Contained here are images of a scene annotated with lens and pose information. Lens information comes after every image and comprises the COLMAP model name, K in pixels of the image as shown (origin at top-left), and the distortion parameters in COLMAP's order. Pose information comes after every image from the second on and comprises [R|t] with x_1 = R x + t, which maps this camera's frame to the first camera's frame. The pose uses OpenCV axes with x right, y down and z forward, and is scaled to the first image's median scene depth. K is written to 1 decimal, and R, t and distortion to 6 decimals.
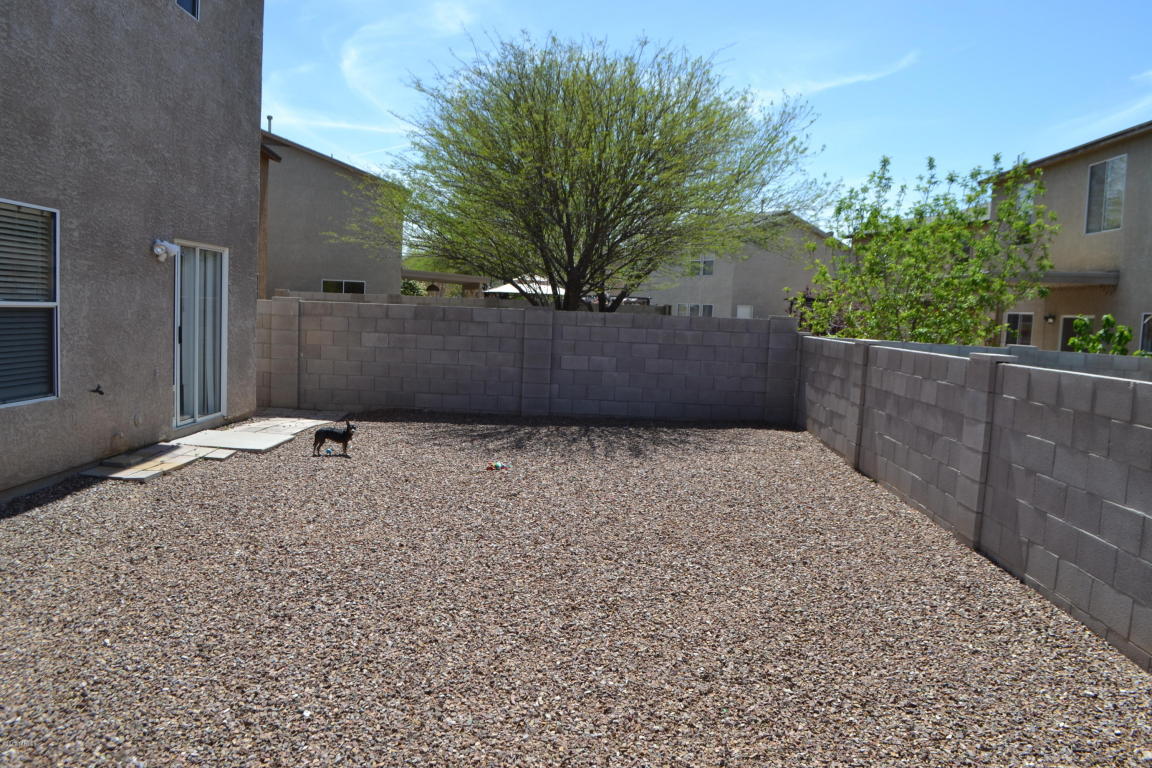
lens RADIAL K [[928.0, 0, 576.3], [0, 928.0, 388.2], [0, 0, 1]] dist [-0.080642, 0.018299]
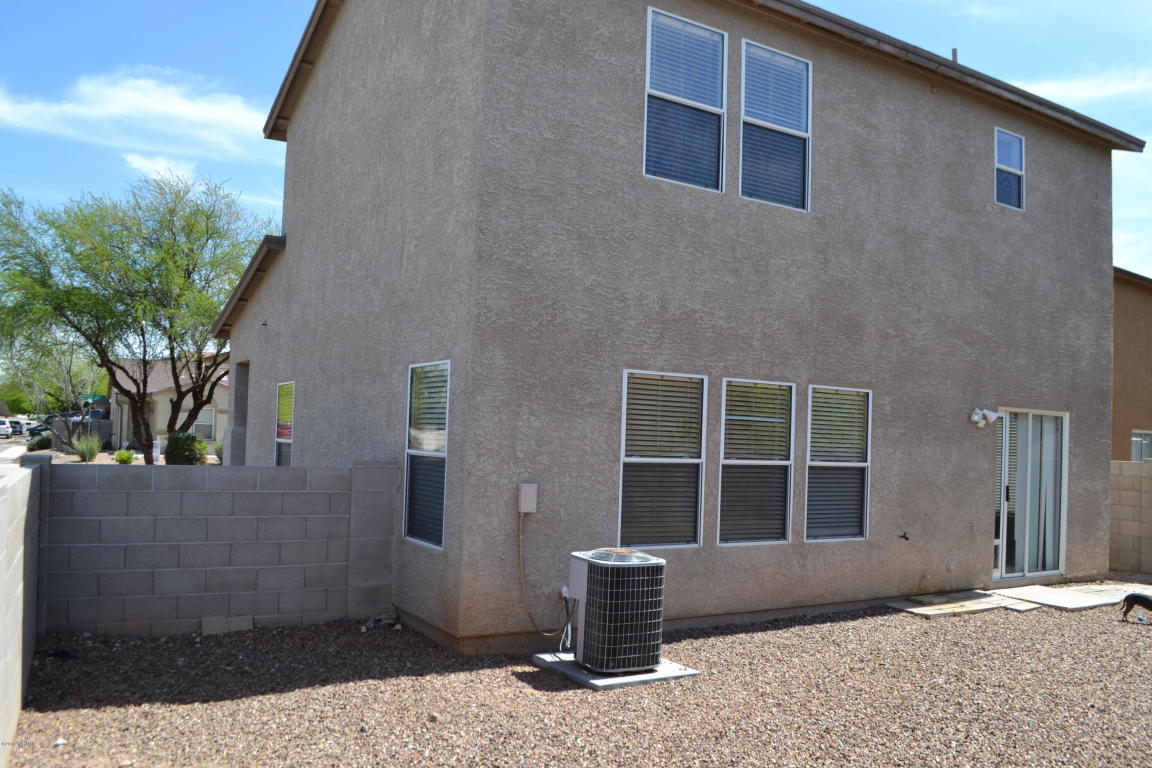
lens RADIAL K [[928.0, 0, 577.4], [0, 928.0, 384.5], [0, 0, 1]] dist [-0.080642, 0.018299]
pose [[0.532559, -0.066563, -0.843772, 0.282420], [-0.085904, 0.987504, -0.132121, 0.001341], [0.842022, 0.142845, 0.520186, -0.022124]]
